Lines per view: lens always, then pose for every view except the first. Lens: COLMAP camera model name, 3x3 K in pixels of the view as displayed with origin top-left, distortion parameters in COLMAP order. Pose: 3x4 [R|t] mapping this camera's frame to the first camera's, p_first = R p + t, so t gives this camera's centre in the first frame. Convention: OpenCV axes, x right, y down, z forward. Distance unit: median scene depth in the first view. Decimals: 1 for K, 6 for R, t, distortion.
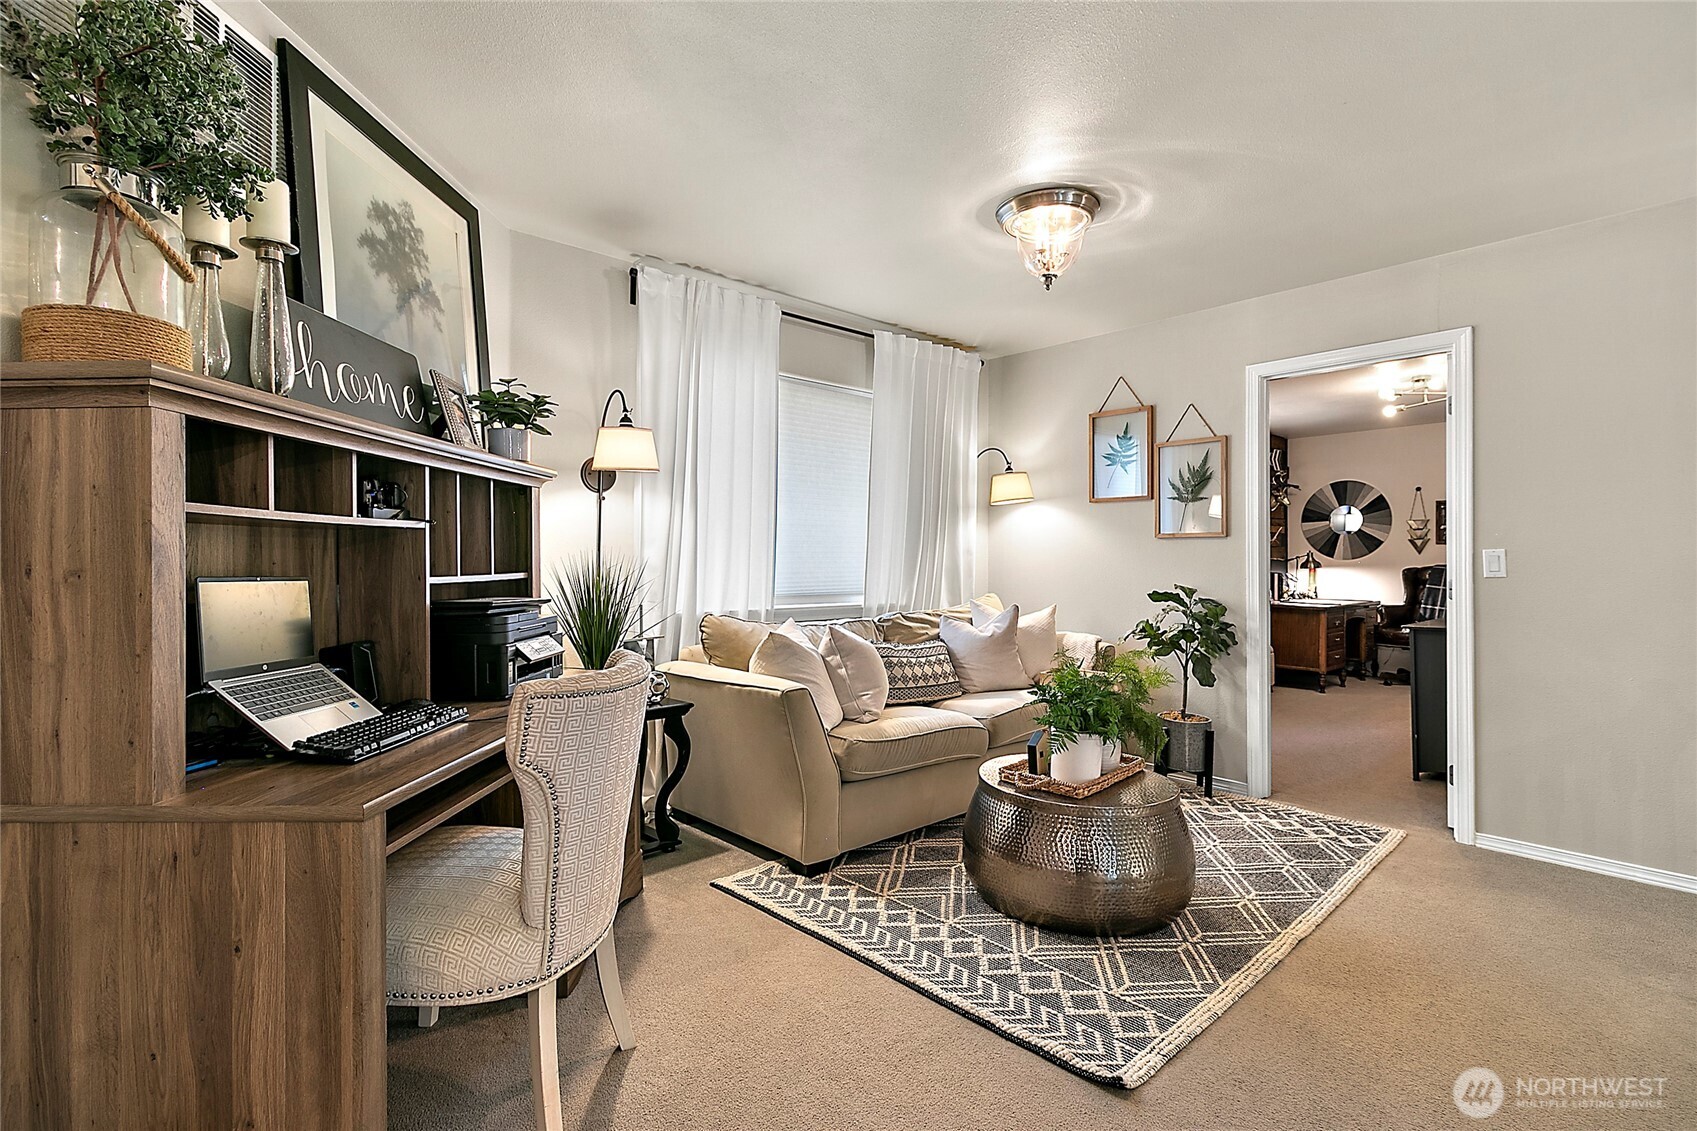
lens RADIAL K [[788.8, 0, 848.4], [0, 788.8, 556.4], [0, 0, 1]] dist [0.000725, 0.000962]
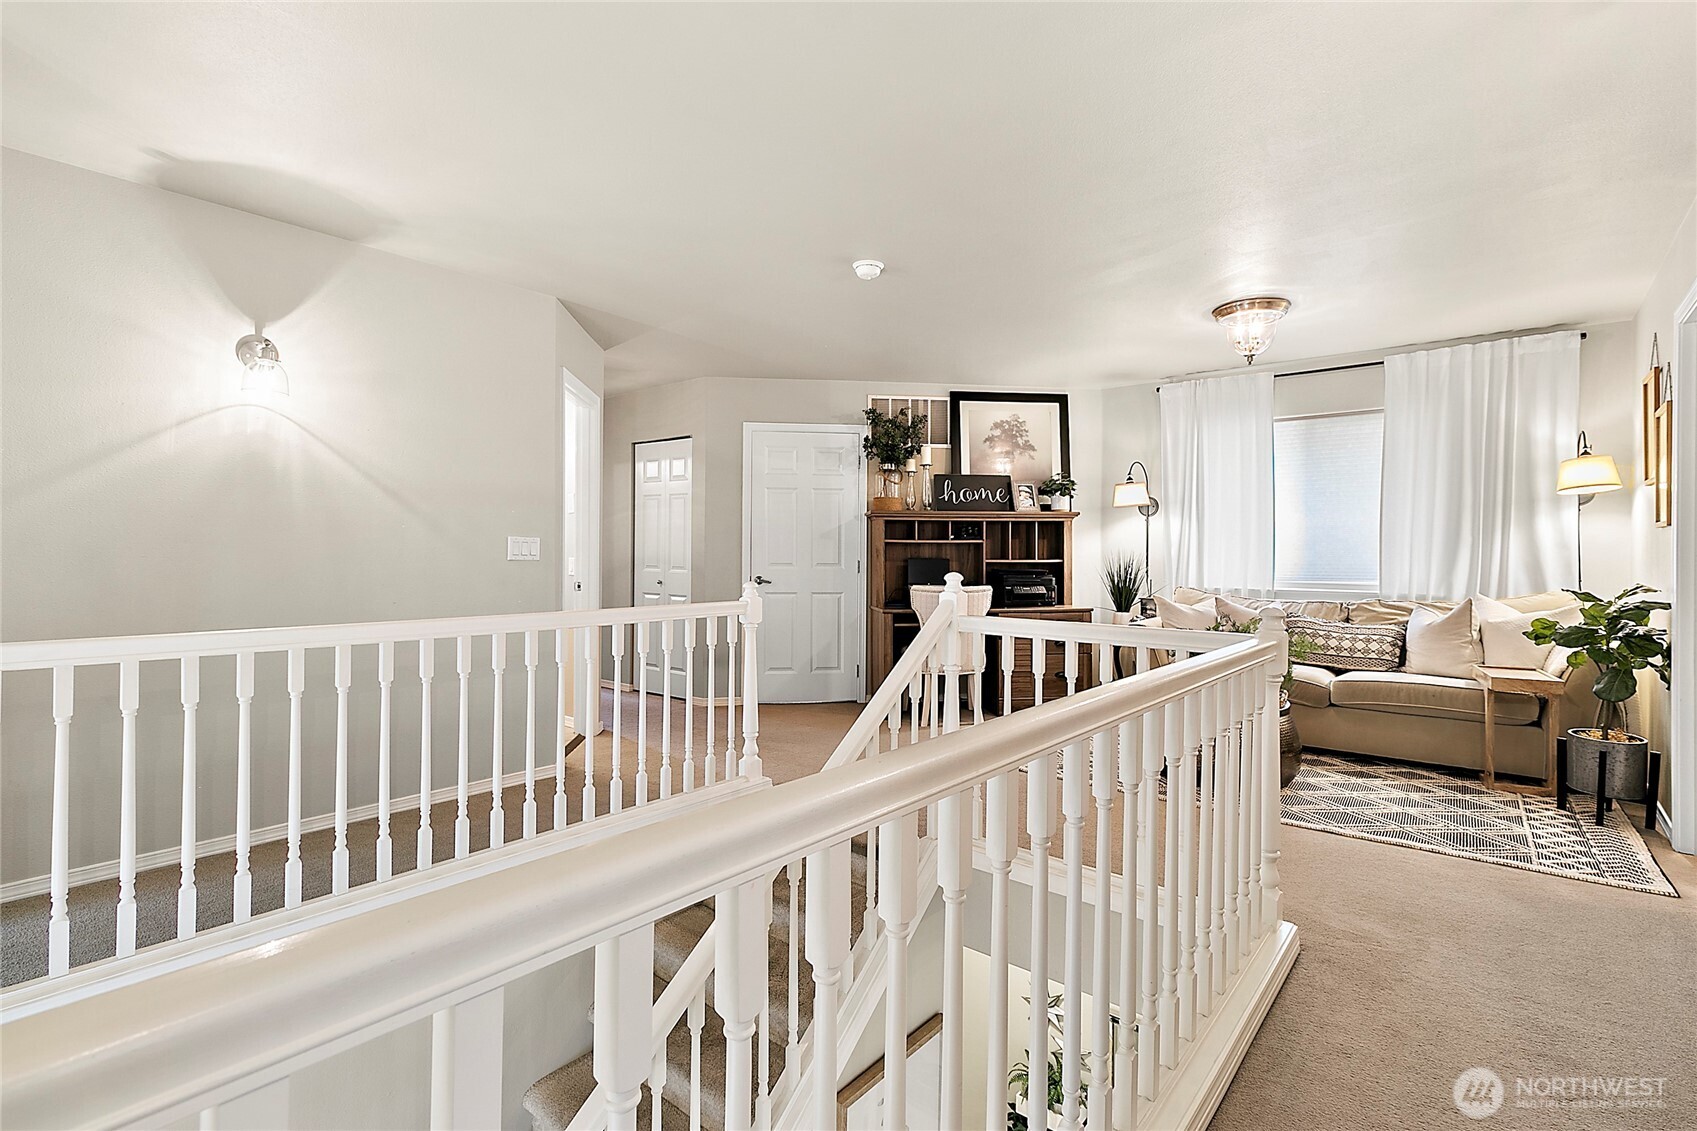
lens RADIAL K [[788.8, 0, 848.4], [0, 788.8, 556.4], [0, 0, 1]] dist [0.000725, 0.000962]
pose [[0.156745, 0.004474, -0.987629, 1.173023], [0.002083, 0.999986, 0.004861, -0.000110], [0.987637, -0.002819, 0.156734, 0.039321]]
